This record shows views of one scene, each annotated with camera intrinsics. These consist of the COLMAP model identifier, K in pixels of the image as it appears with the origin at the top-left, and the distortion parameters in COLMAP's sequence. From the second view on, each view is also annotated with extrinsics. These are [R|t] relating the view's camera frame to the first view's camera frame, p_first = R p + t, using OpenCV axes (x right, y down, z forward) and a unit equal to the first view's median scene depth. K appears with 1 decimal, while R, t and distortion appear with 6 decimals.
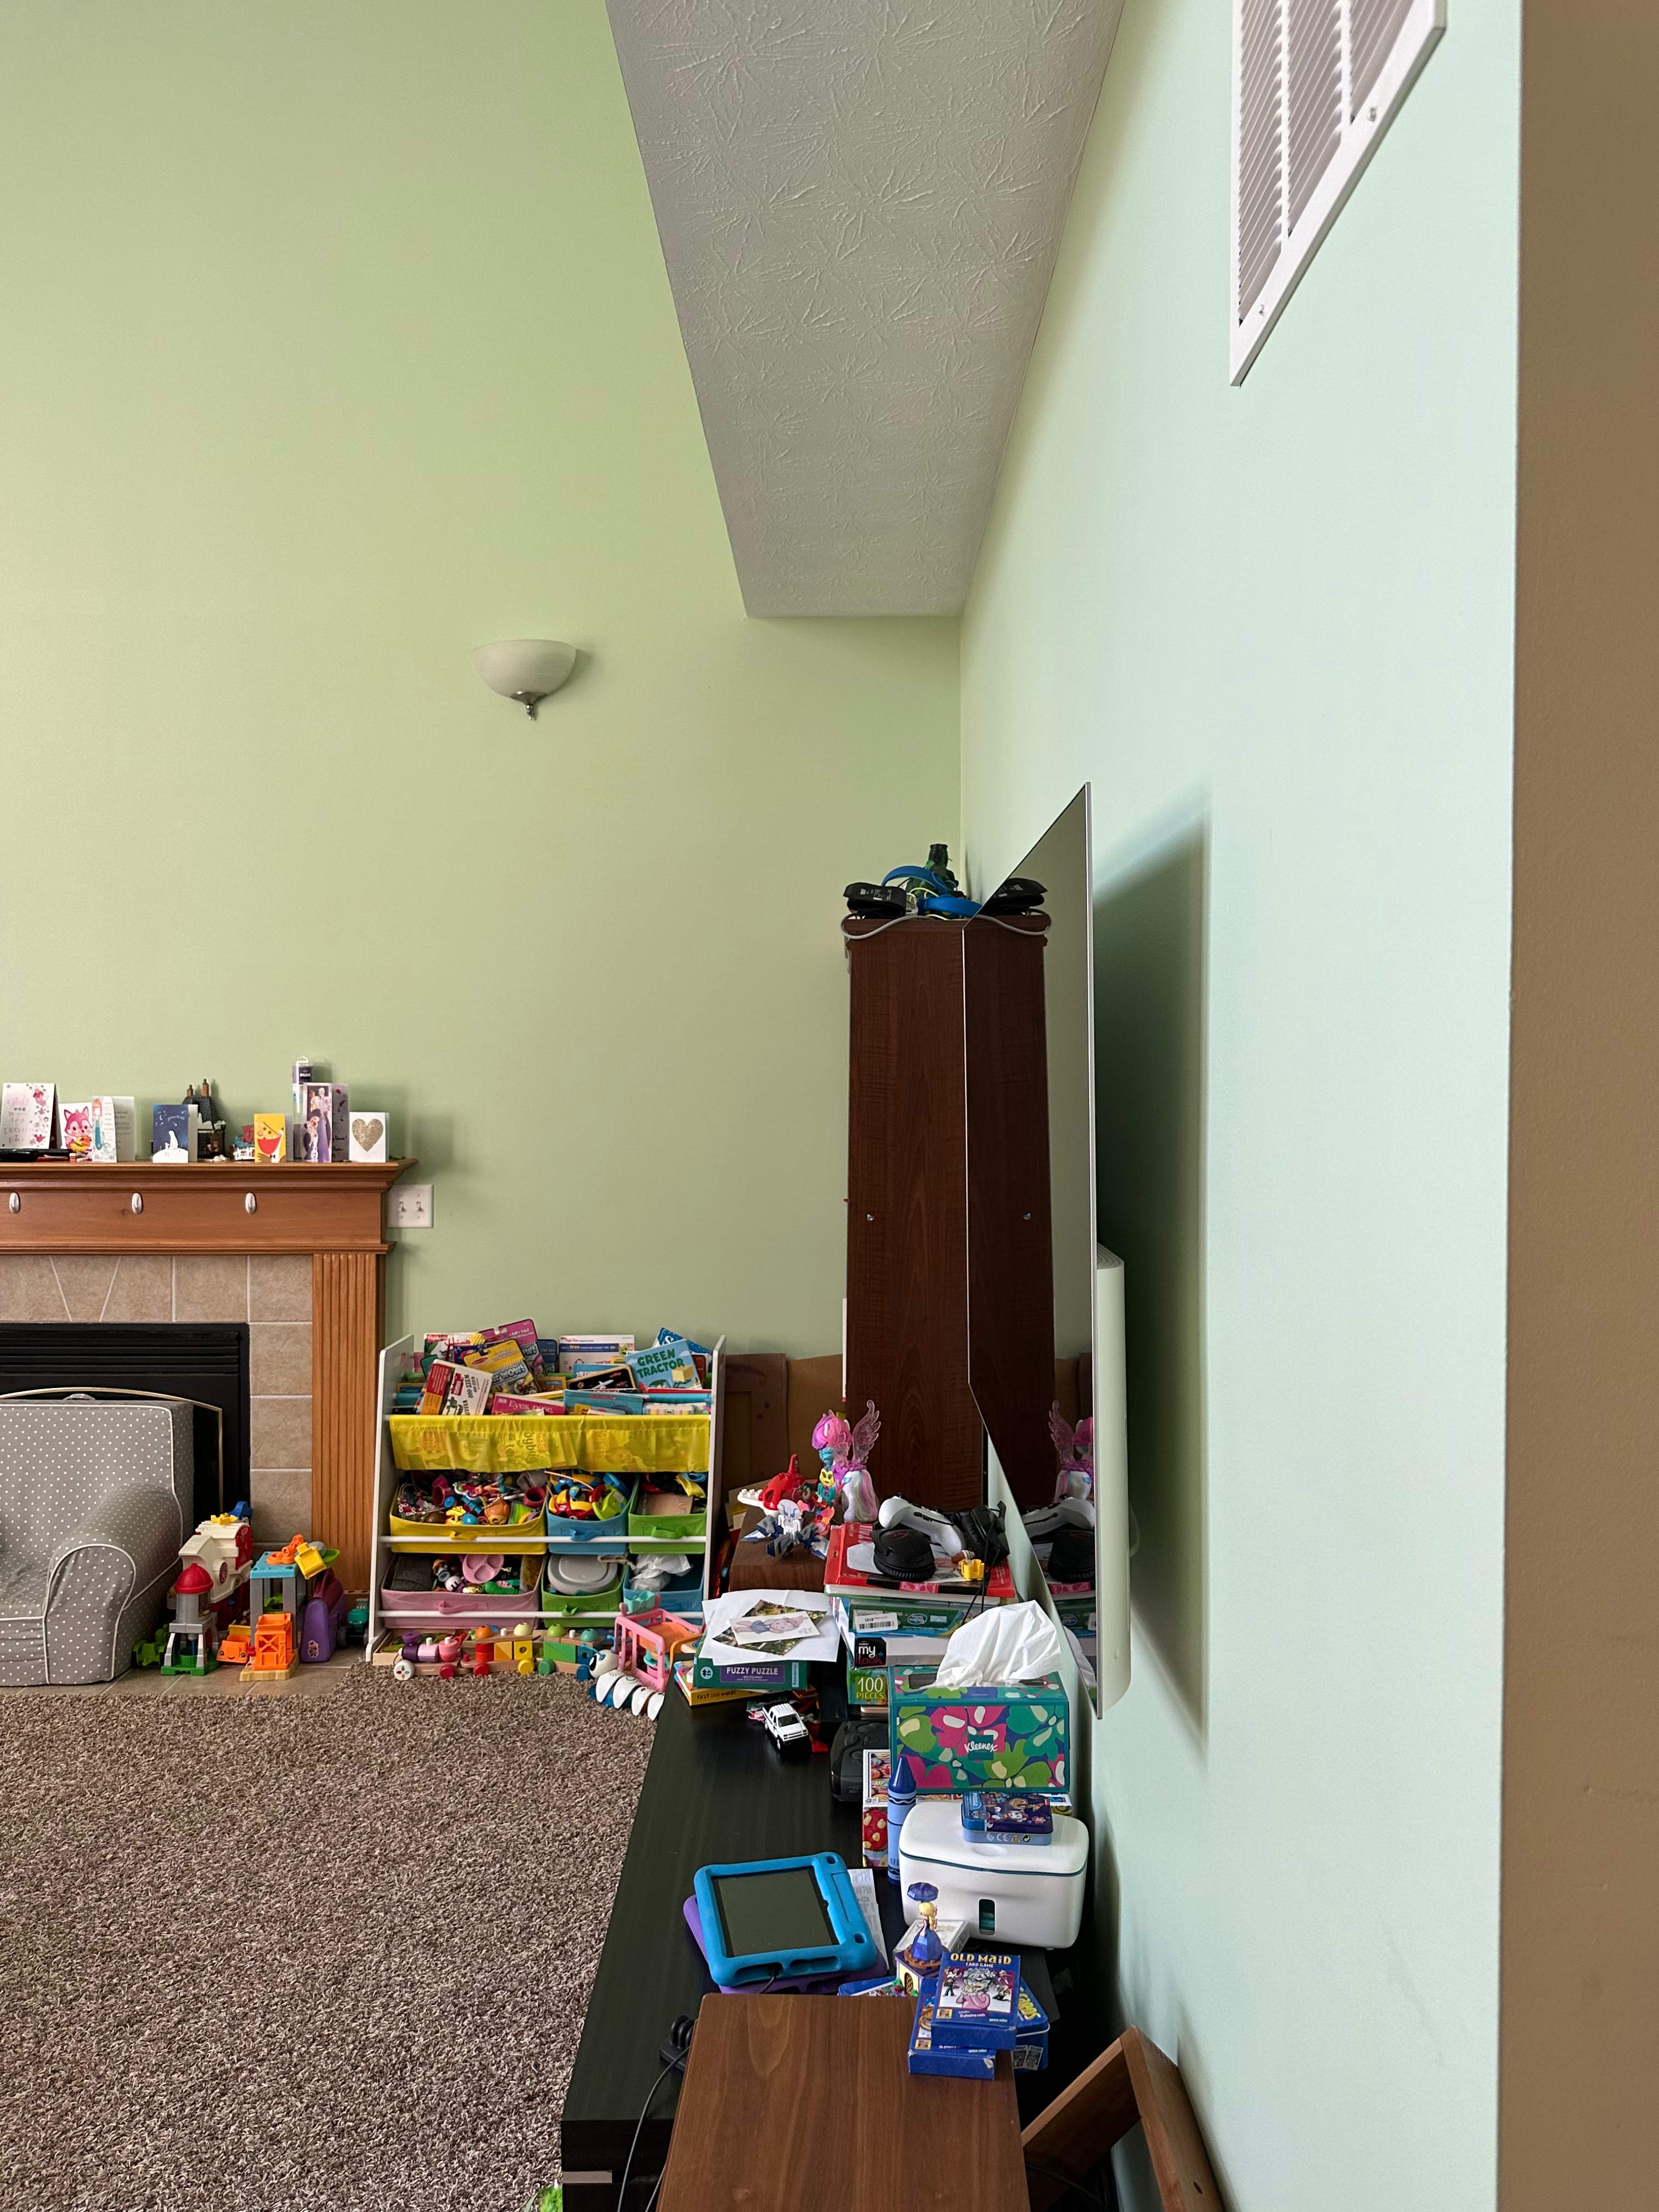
lens RADIAL K [[1600.5, 0, 835.2], [0, 1600.5, 1069.1], [0, 0, 1]] dist [0.044936, -0.048031]
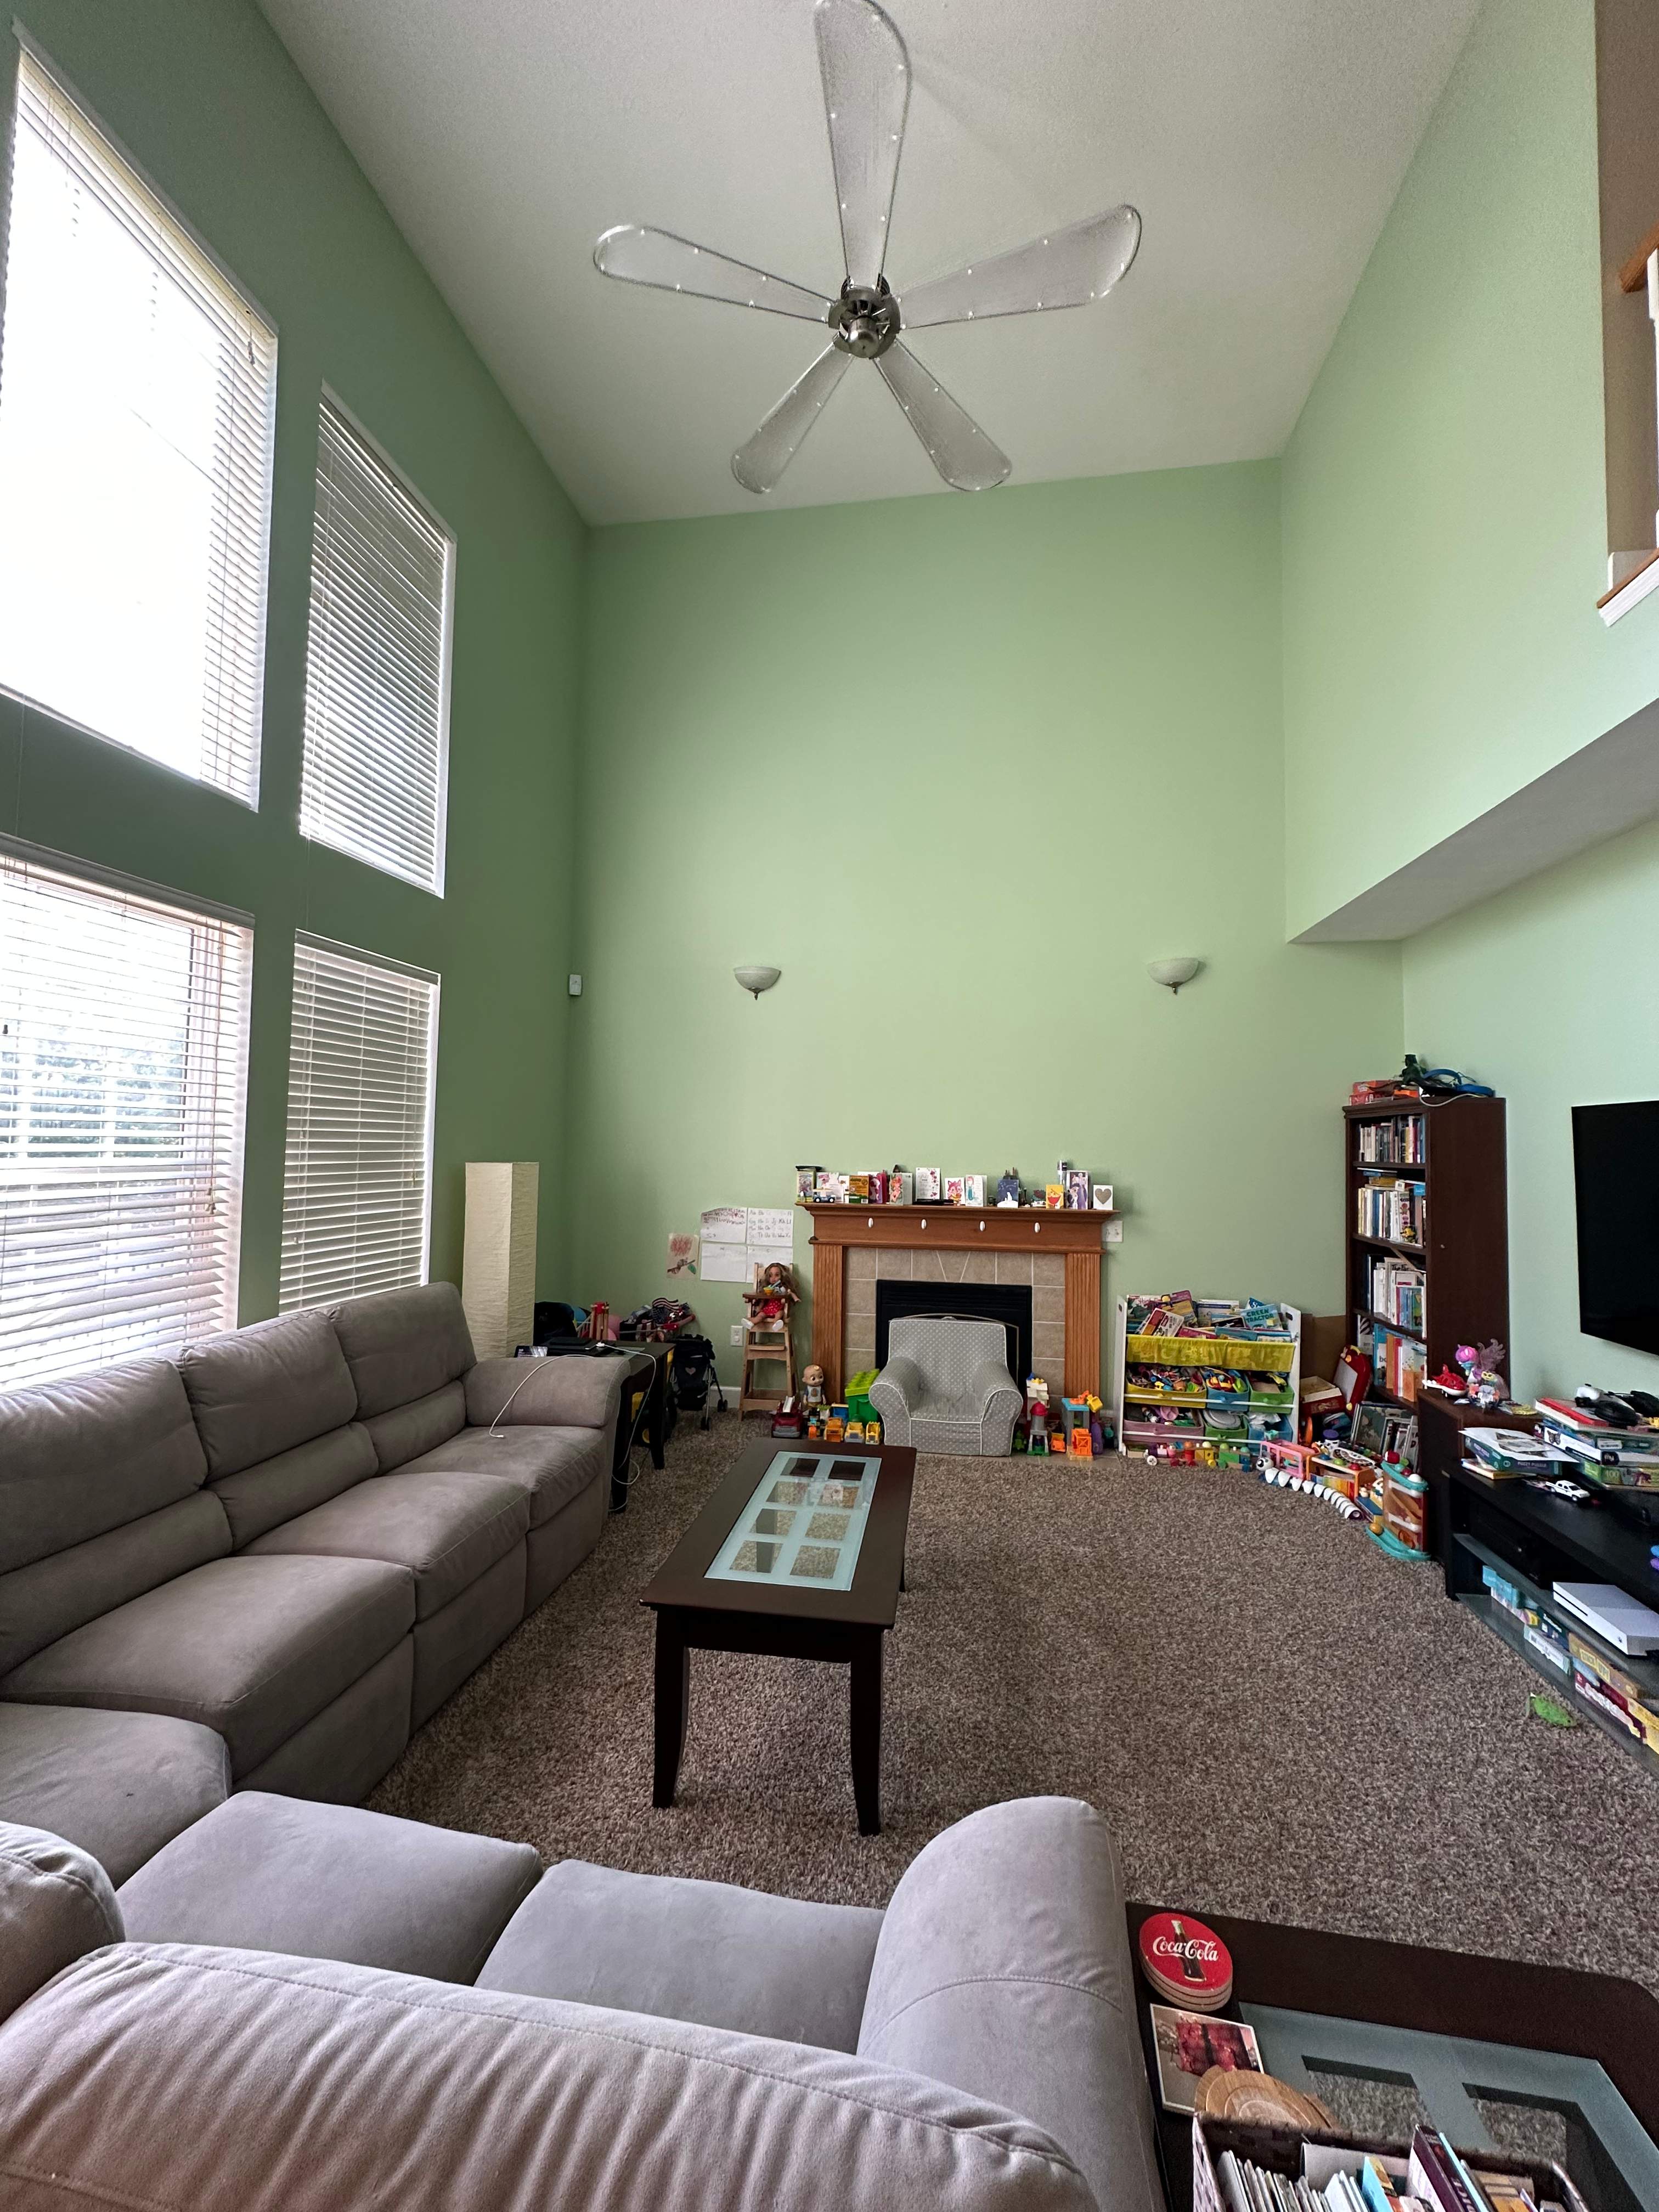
lens RADIAL K [[886.6, 0, 814.7], [0, 886.6, 1106.0], [0, 0, 1]] dist [-0.005200, -0.001998]
pose [[0.989306, 0.012397, -0.145330, -0.508581], [-0.020063, 0.998476, -0.051406, -0.009261], [0.144471, 0.053772, 0.988047, -0.184564]]
